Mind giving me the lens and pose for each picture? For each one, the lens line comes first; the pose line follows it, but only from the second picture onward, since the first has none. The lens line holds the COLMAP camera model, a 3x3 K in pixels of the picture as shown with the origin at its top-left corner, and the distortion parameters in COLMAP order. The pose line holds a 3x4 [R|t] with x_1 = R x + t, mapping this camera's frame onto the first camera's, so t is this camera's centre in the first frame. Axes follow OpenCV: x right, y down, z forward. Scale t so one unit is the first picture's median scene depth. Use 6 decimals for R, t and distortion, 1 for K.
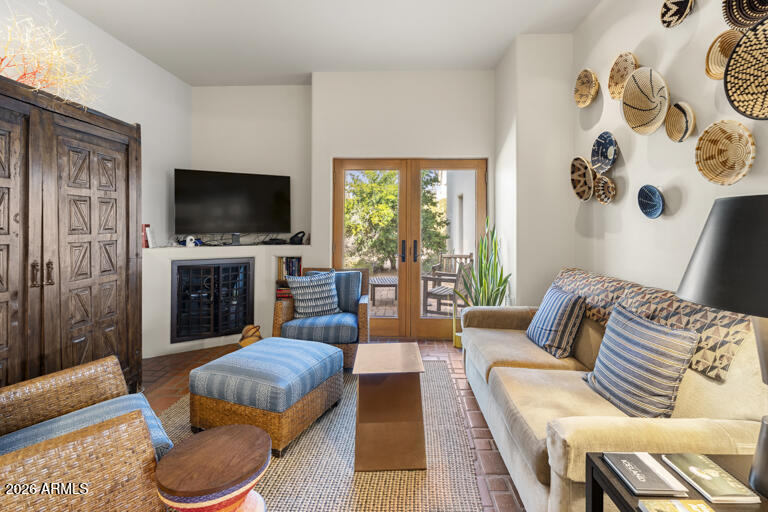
lens RADIAL K [[338.4, 0, 427.9], [0, 338.4, 227.3], [0, 0, 1]] dist [-0.000756, 0.000273]
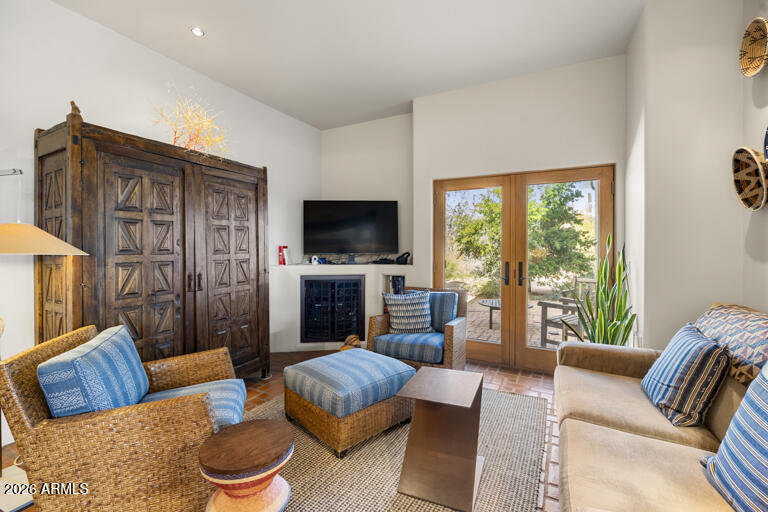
lens RADIAL K [[338.4, 0, 391.6], [0, 338.4, 253.1], [0, 0, 1]] dist [-0.000756, 0.000273]
pose [[0.901775, 0.004330, -0.432184, 0.111284], [0.002212, 0.999890, 0.014635, -0.000649], [0.432200, -0.014154, 0.901667, 0.055590]]
